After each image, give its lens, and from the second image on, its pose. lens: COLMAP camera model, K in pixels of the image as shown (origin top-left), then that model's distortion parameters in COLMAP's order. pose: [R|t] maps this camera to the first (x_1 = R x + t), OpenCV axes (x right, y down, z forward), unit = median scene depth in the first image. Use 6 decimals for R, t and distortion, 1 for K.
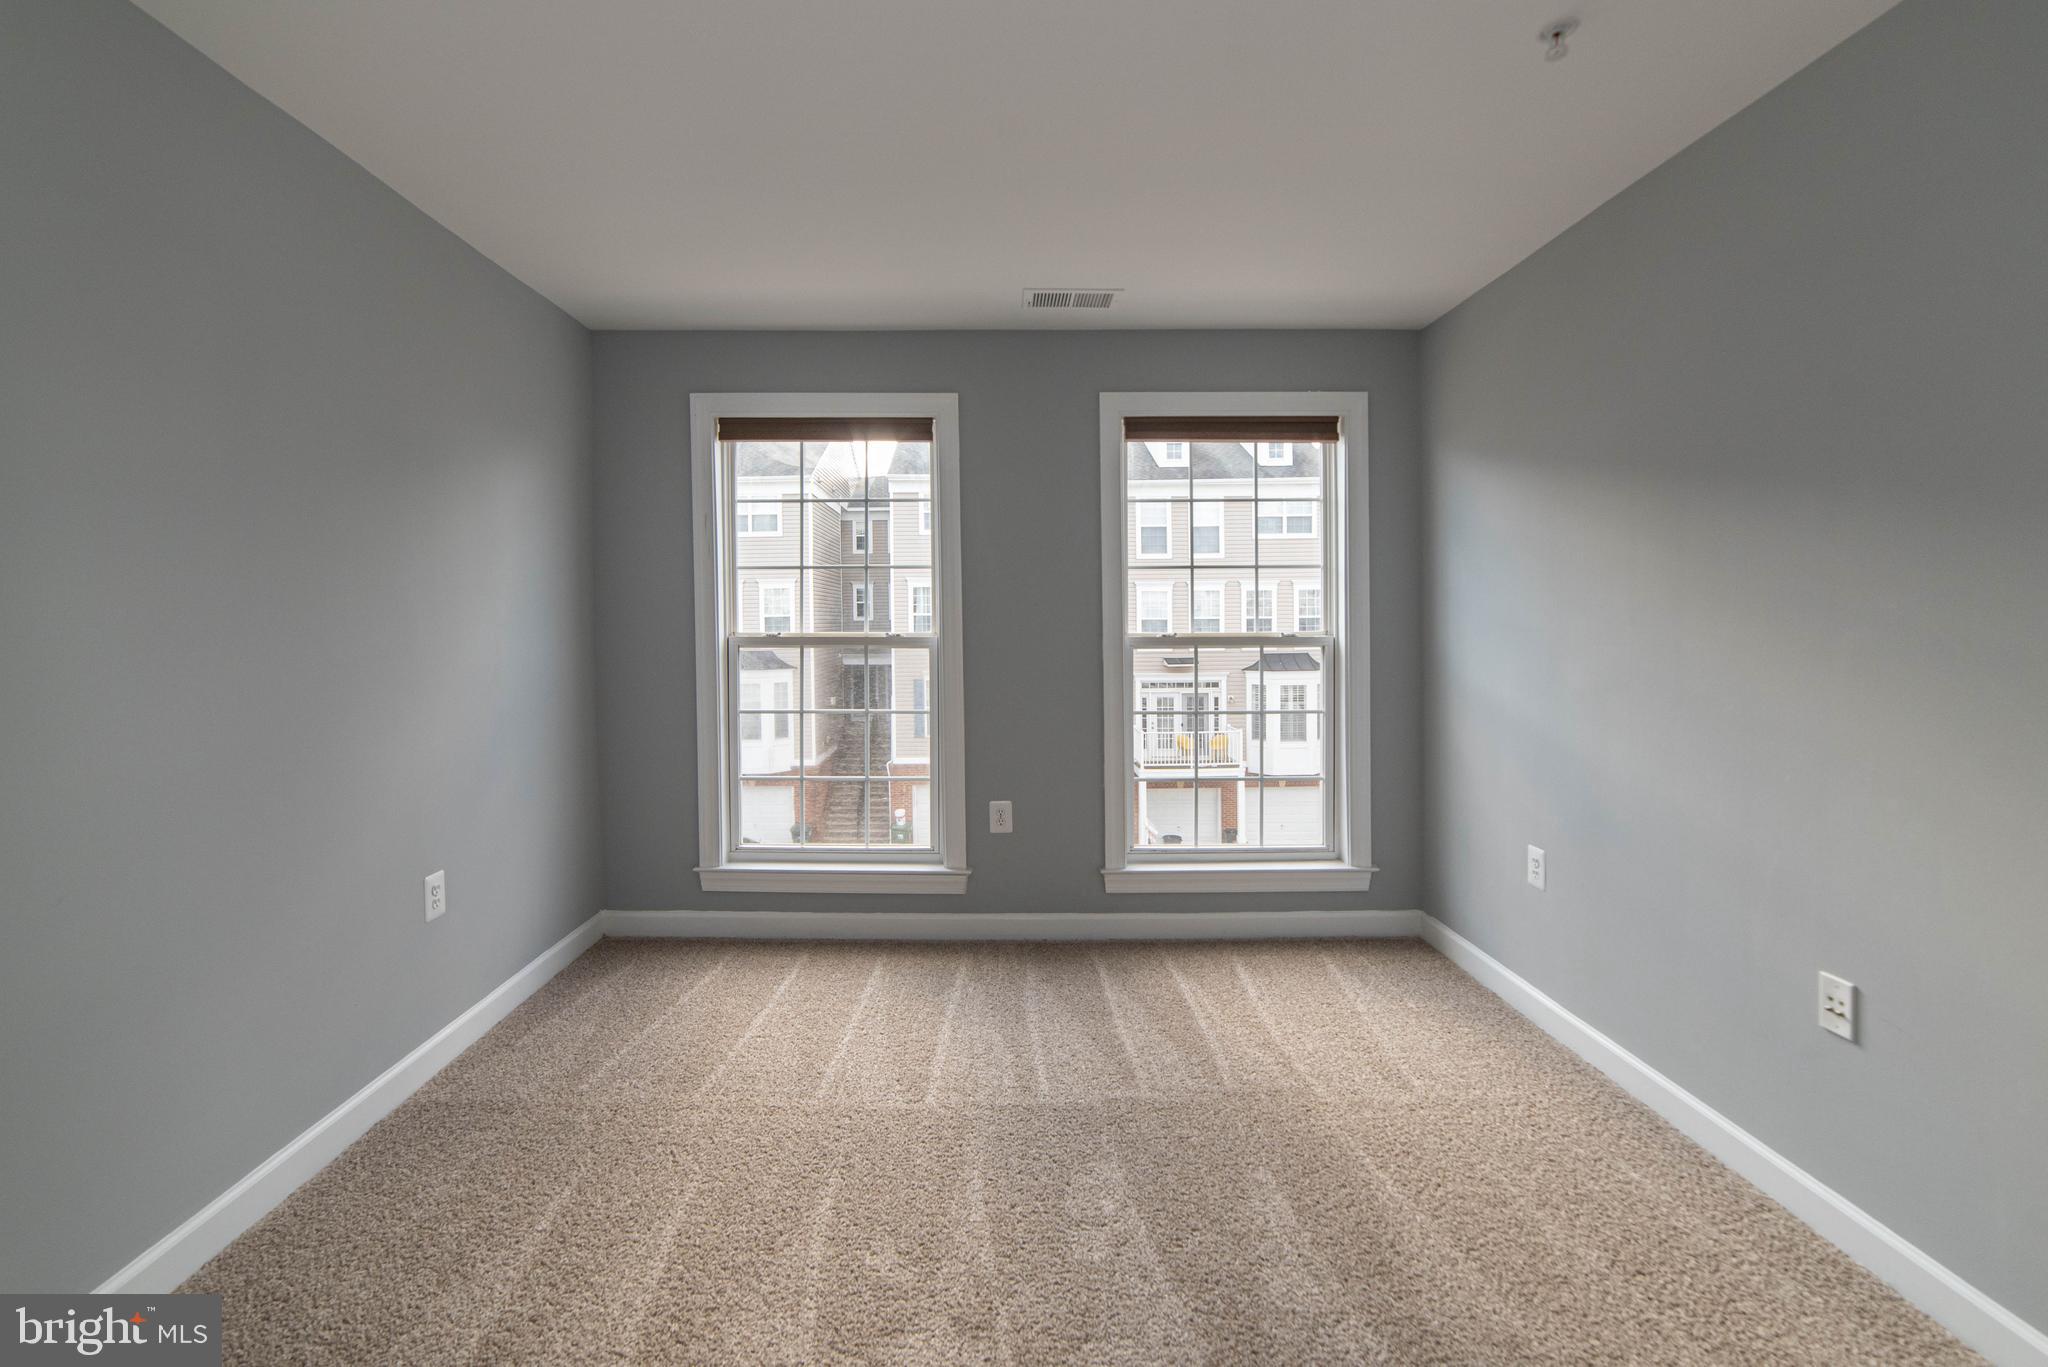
lens RADIAL K [[835.0, 0, 1034.4], [0, 835.0, 640.4], [0, 0, 1]] dist [-0.007995, 0.000334]
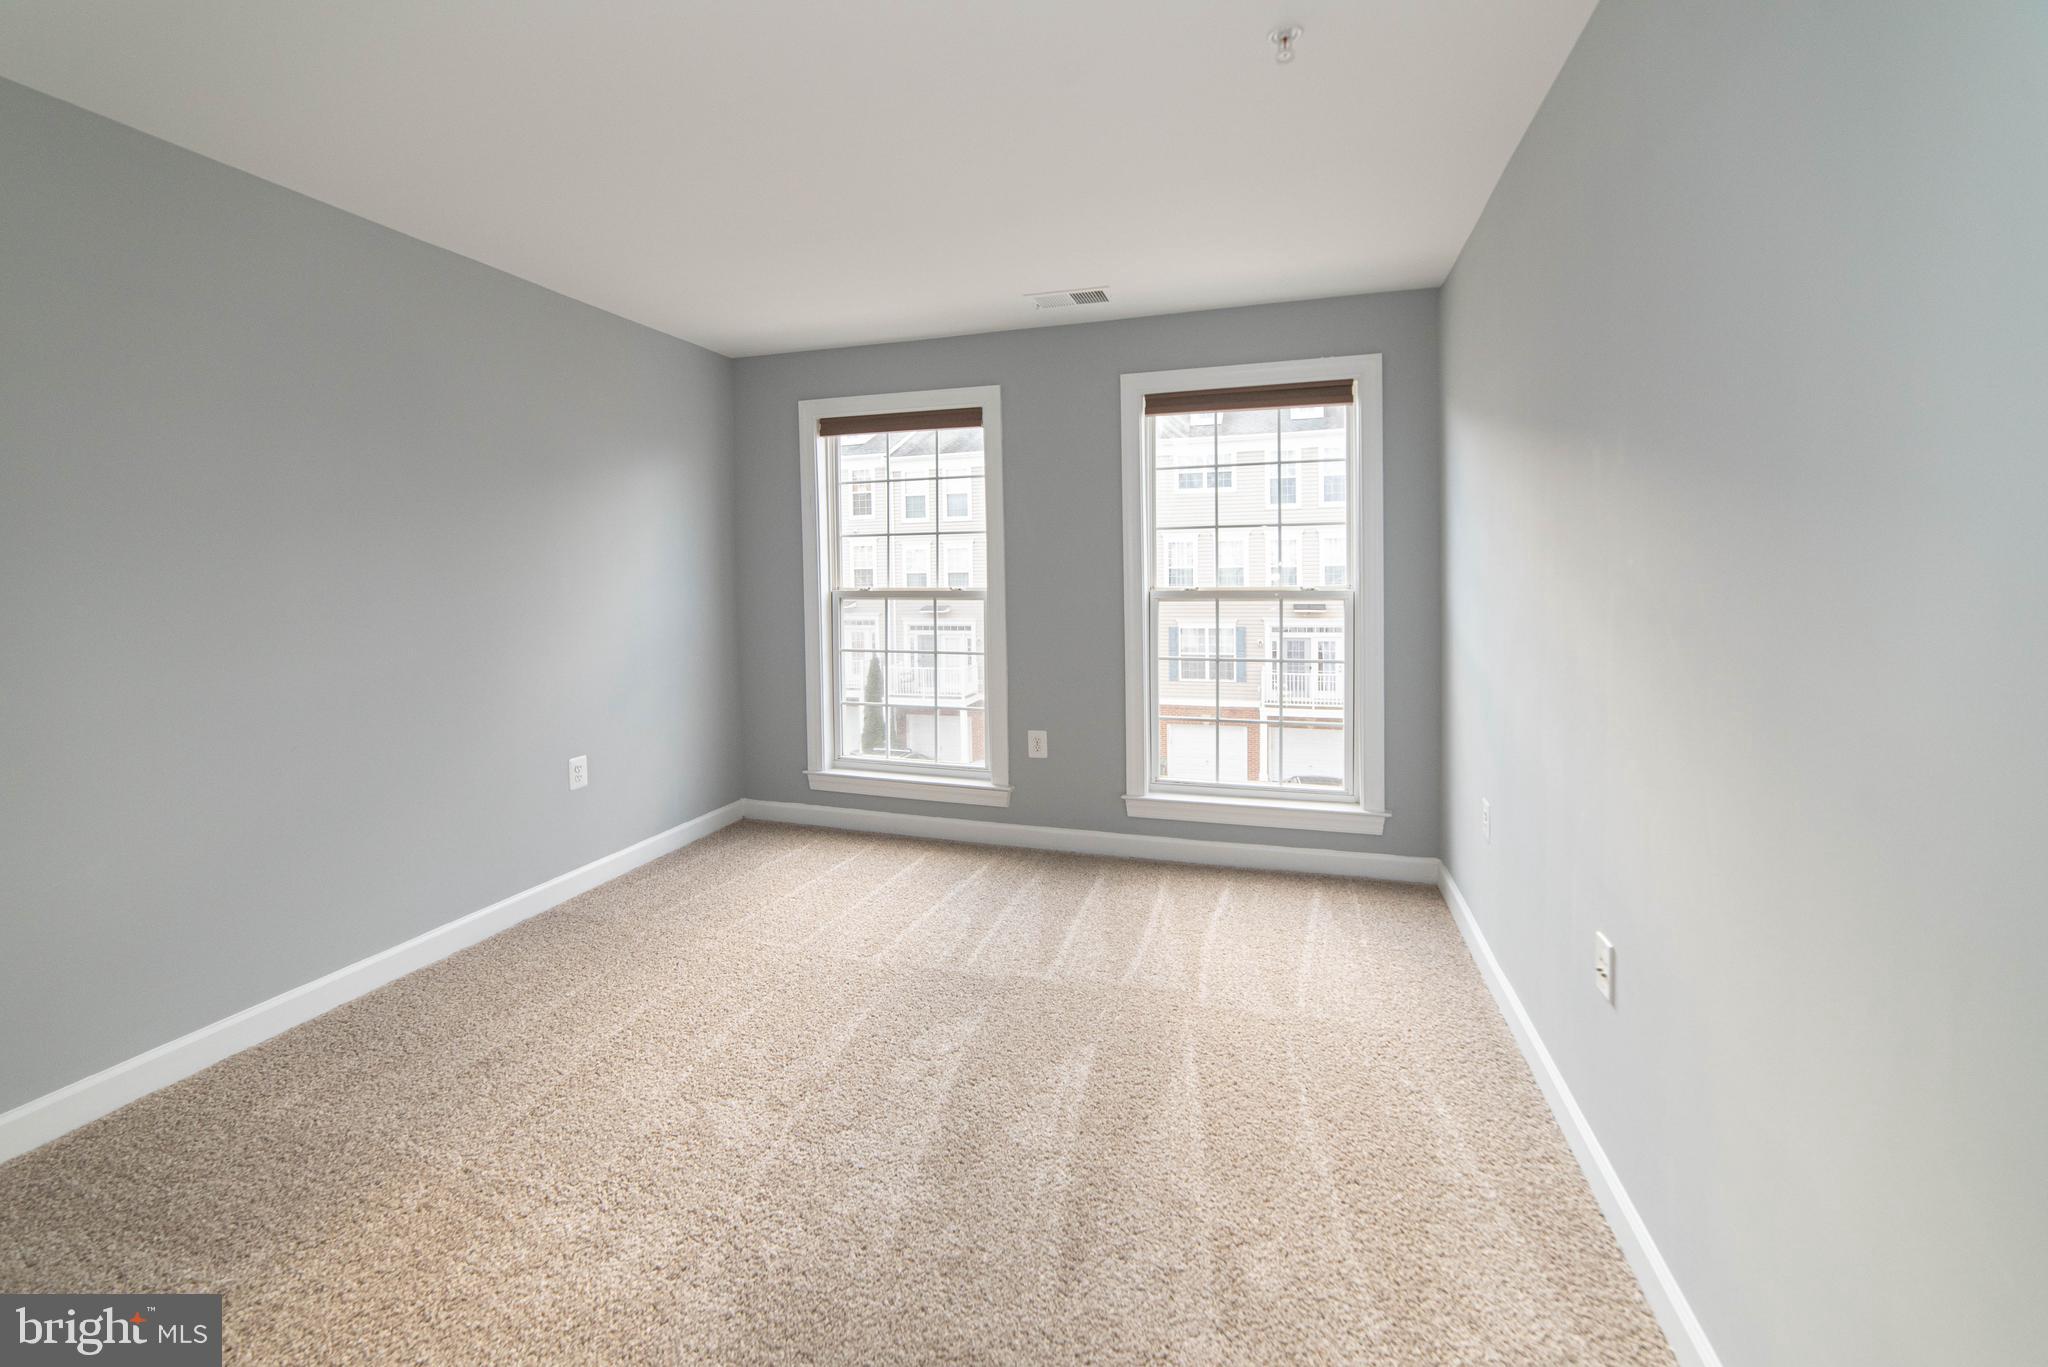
lens RADIAL K [[812.7, 0, 1191.1], [0, 812.7, 600.9], [0, 0, 1]] dist [0.000312, -0.009829]
pose [[0.962390, 0.002645, -0.271658, 0.502805], [0.000471, 0.999935, 0.011407, -0.003431], [0.271670, -0.011106, 0.962326, -0.040973]]
